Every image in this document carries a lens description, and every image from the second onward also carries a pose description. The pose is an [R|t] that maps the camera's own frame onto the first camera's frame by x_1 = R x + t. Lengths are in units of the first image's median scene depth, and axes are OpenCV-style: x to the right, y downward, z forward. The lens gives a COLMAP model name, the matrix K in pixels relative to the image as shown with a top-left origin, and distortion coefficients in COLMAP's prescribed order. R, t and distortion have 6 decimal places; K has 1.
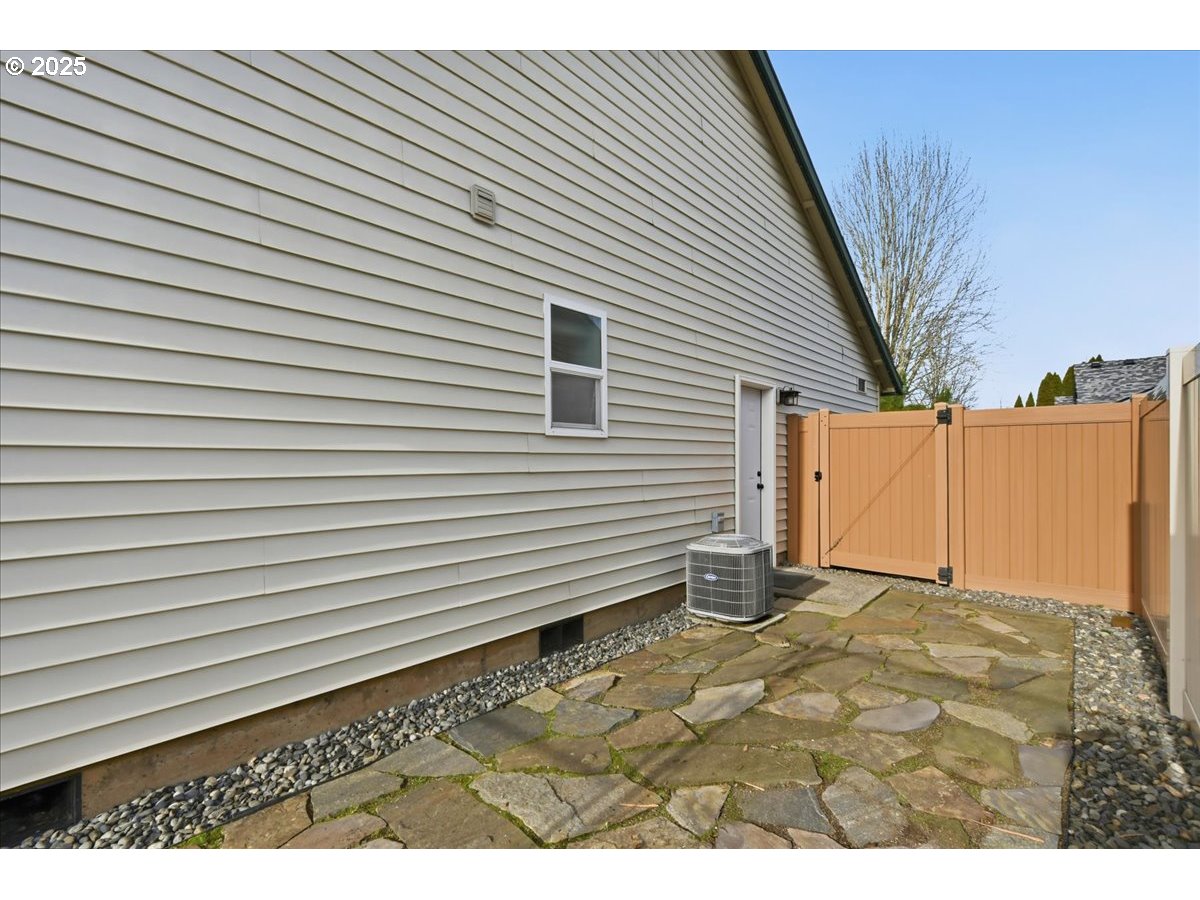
lens RADIAL K [[525.2, 0, 578.1], [0, 525.2, 462.1], [0, 0, 1]] dist [-0.000586, -0.000445]
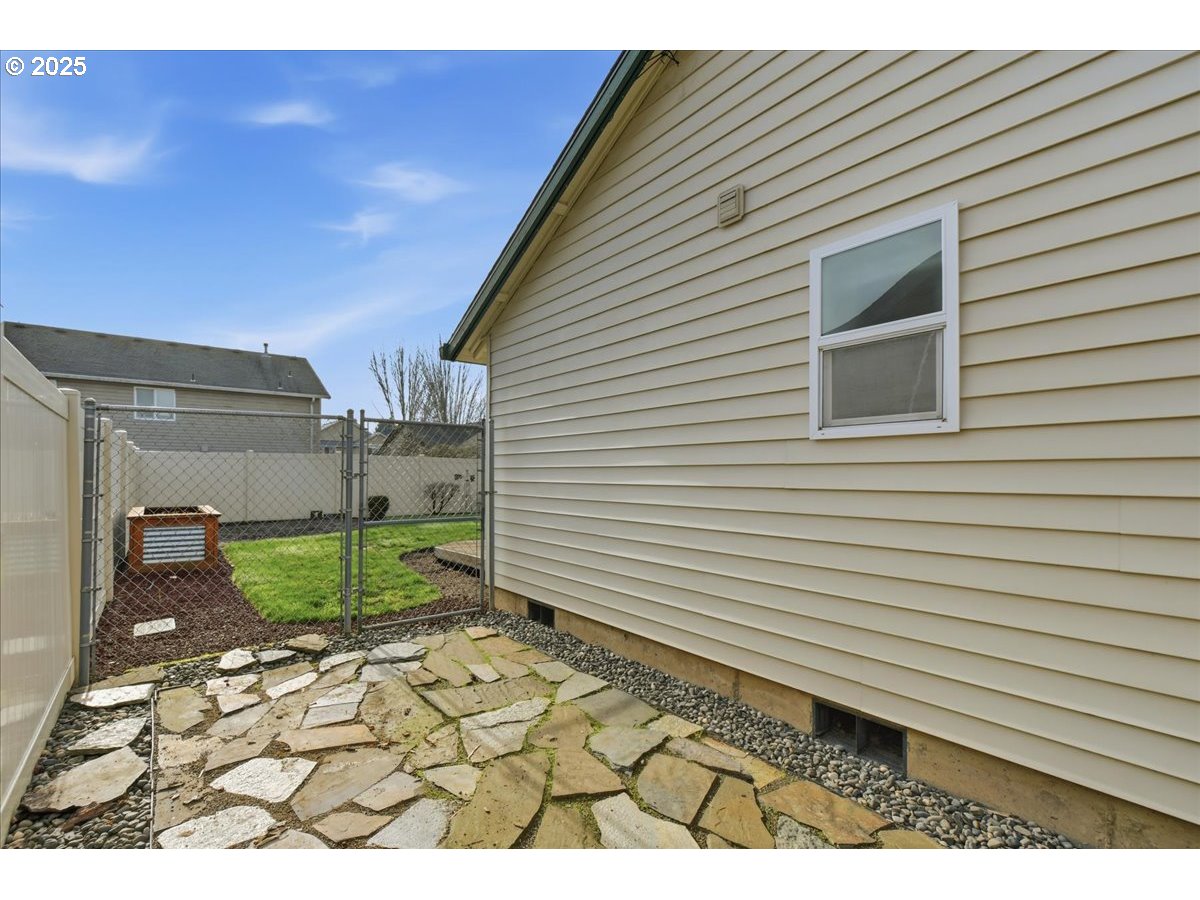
lens RADIAL K [[525.2, 0, 578.1], [0, 525.2, 462.1], [0, 0, 1]] dist [-0.000586, -0.000445]
pose [[-0.131404, -0.011811, -0.991259, 0.726007], [0.003437, 0.999918, -0.012370, -0.011015], [0.991323, -0.005033, -0.131353, 0.769626]]
